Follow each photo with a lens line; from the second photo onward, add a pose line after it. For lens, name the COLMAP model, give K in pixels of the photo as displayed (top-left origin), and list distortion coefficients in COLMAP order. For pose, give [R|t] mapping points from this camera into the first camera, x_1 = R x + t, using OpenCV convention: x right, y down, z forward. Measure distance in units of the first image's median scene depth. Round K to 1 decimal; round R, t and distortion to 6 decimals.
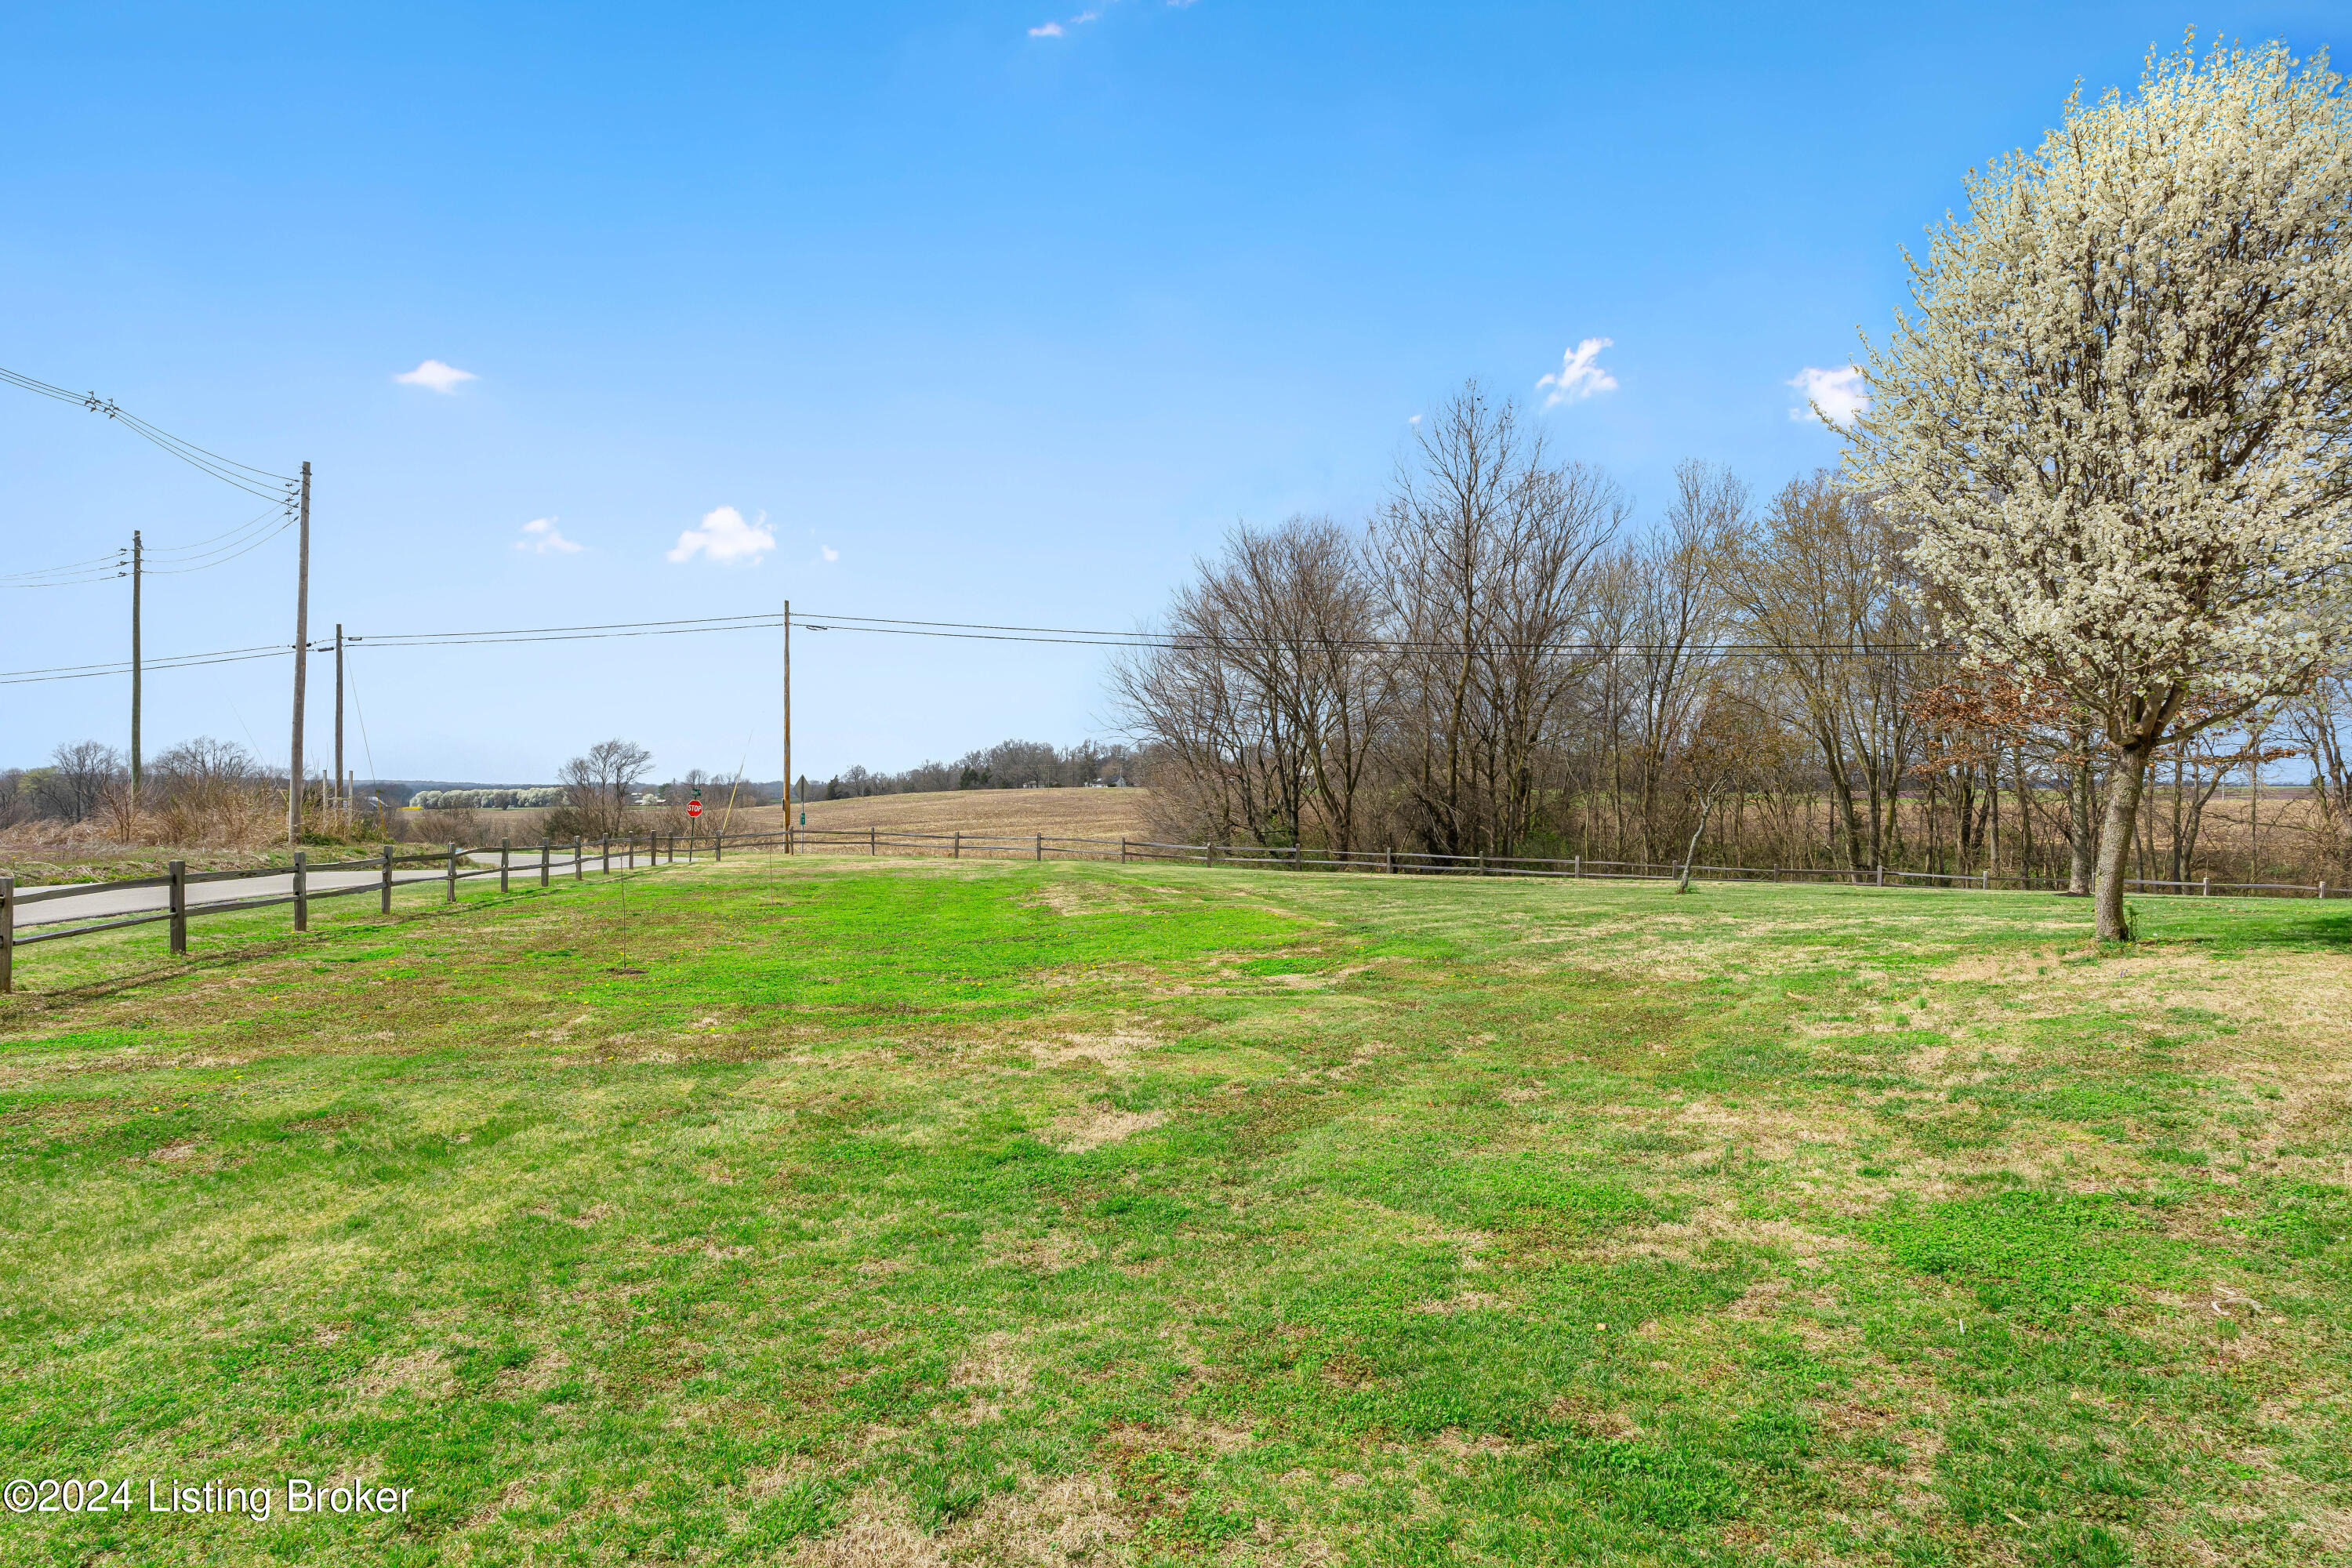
lens RADIAL K [[1513.4, 0, 1176.0], [0, 1513.4, 784.0], [0, 0, 1]] dist [0.005203, 0.002248]
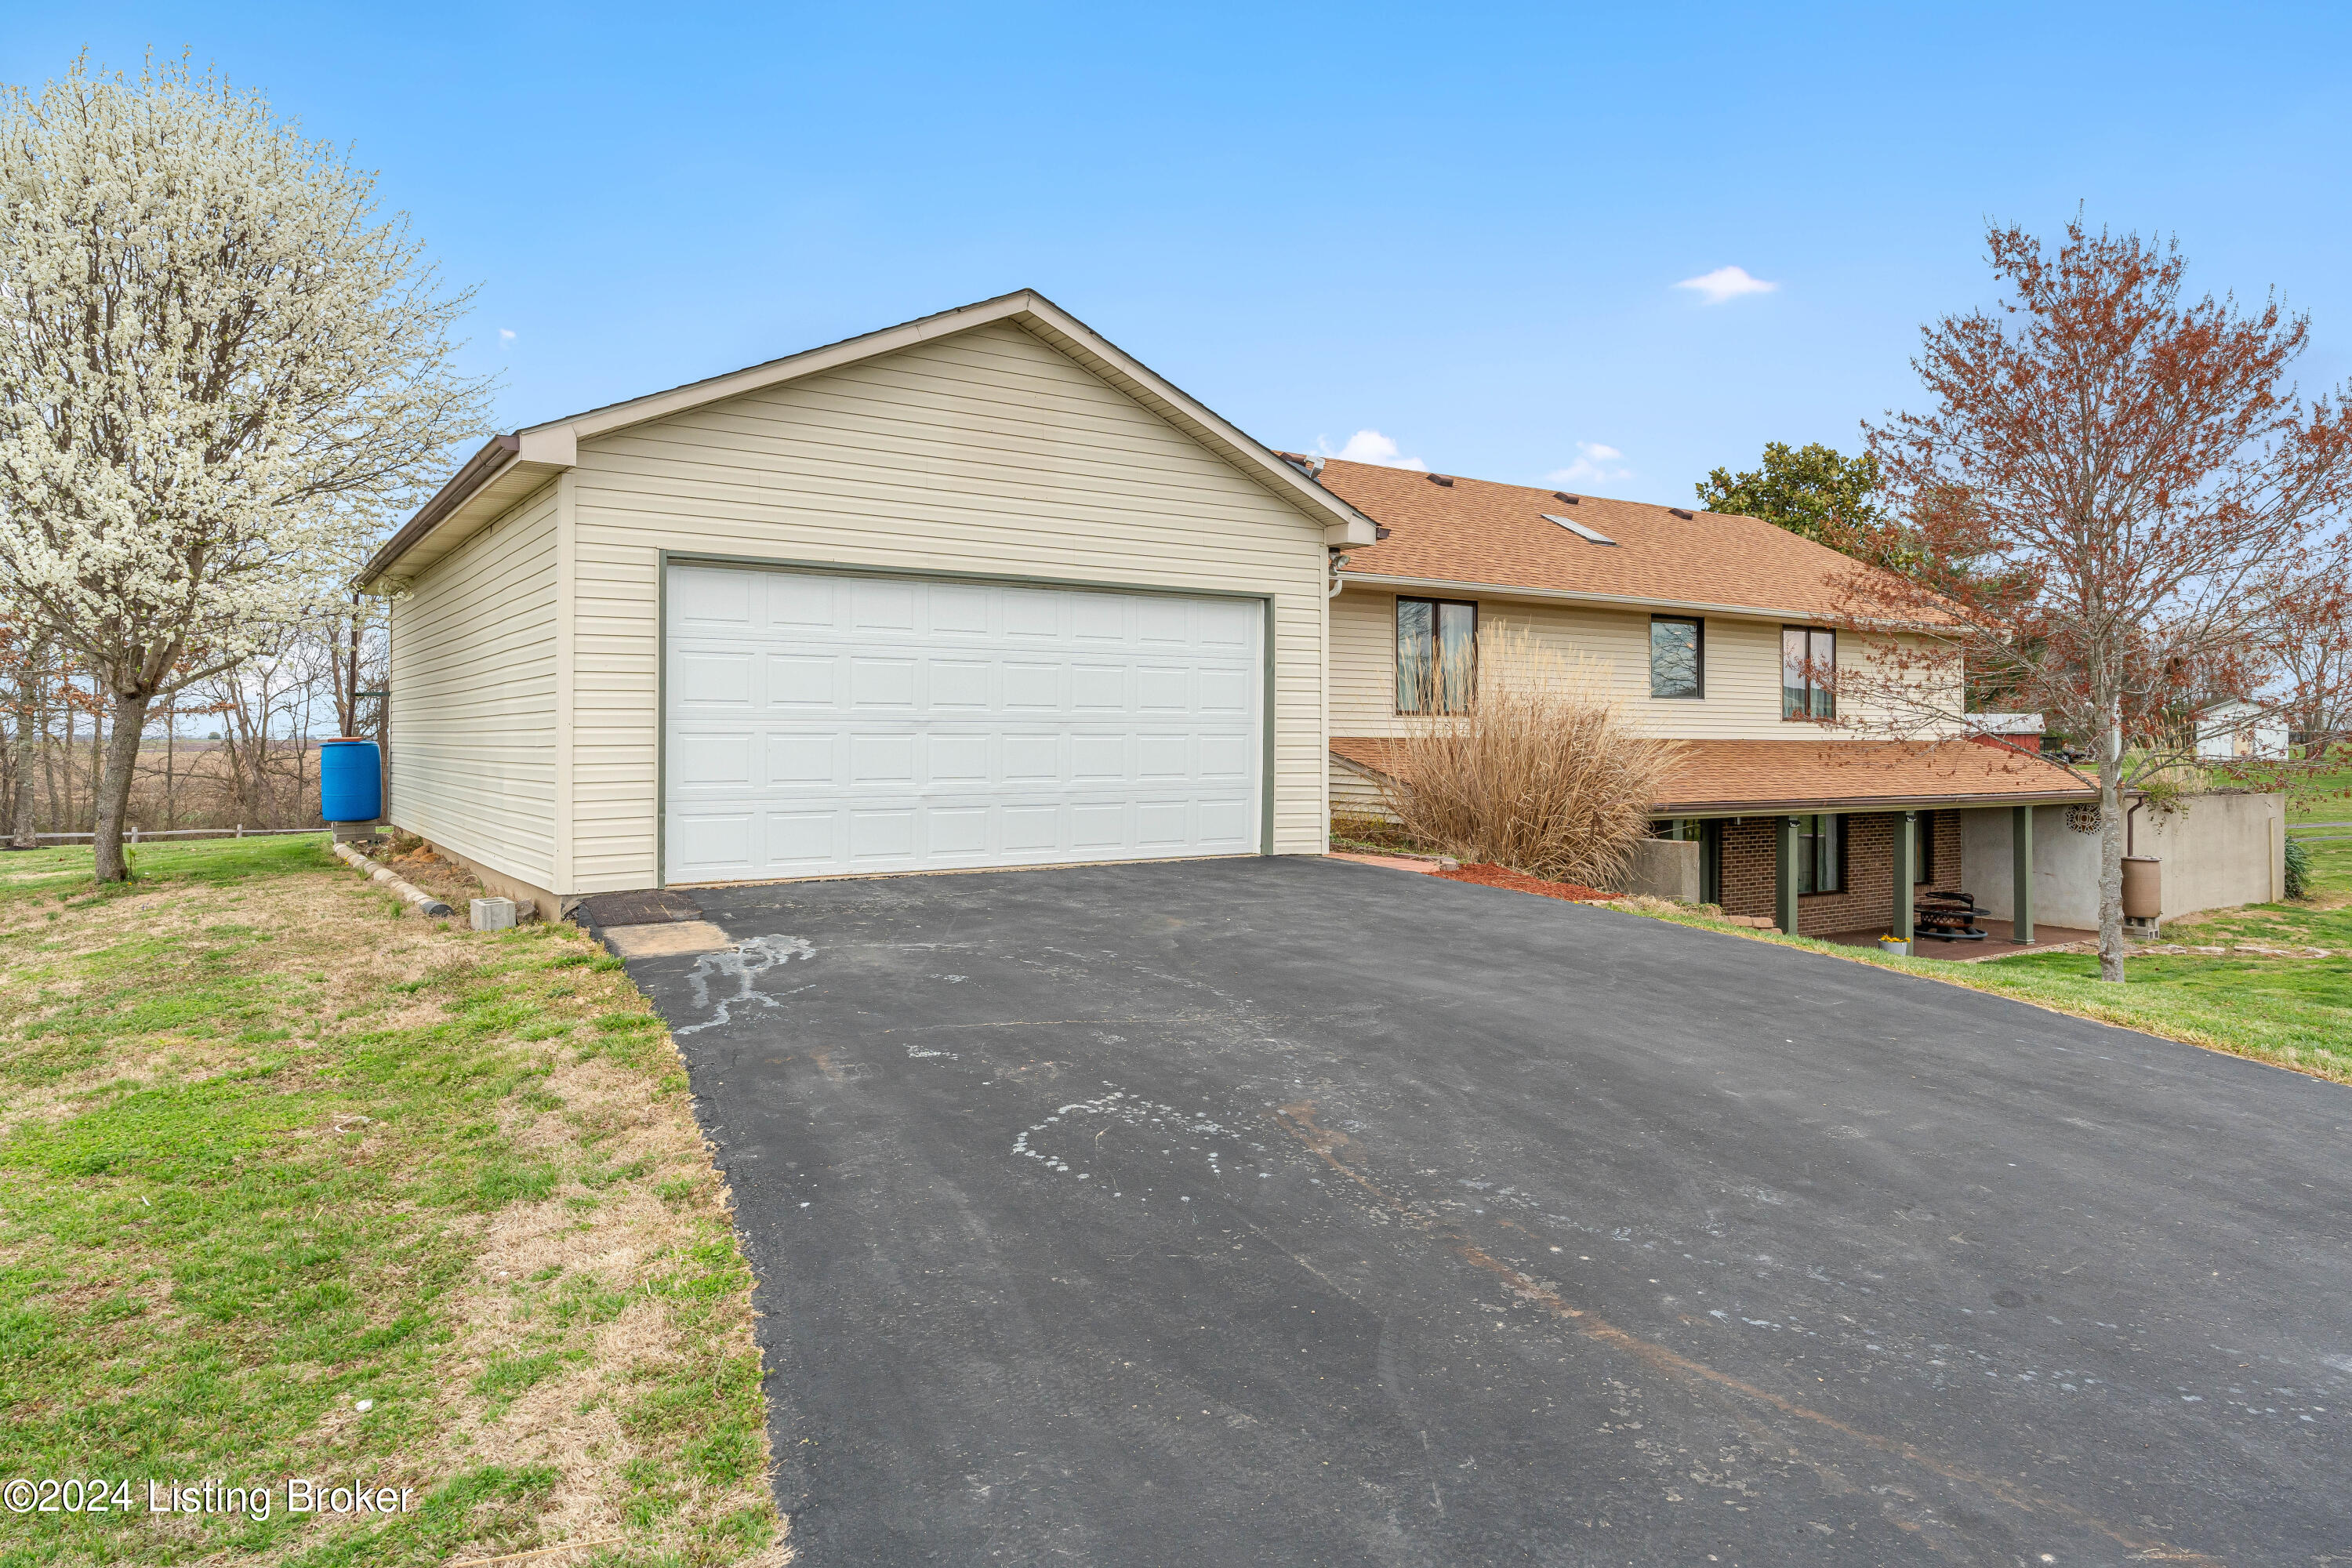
lens RADIAL K [[1513.4, 0, 1176.0], [0, 1513.4, 784.0], [0, 0, 1]] dist [0.005203, 0.002248]
pose [[0.336534, -0.028158, 0.941250, -0.144055], [0.001784, 0.999570, 0.029265, 0.007474], [-0.941670, -0.008169, 0.336440, -0.052027]]
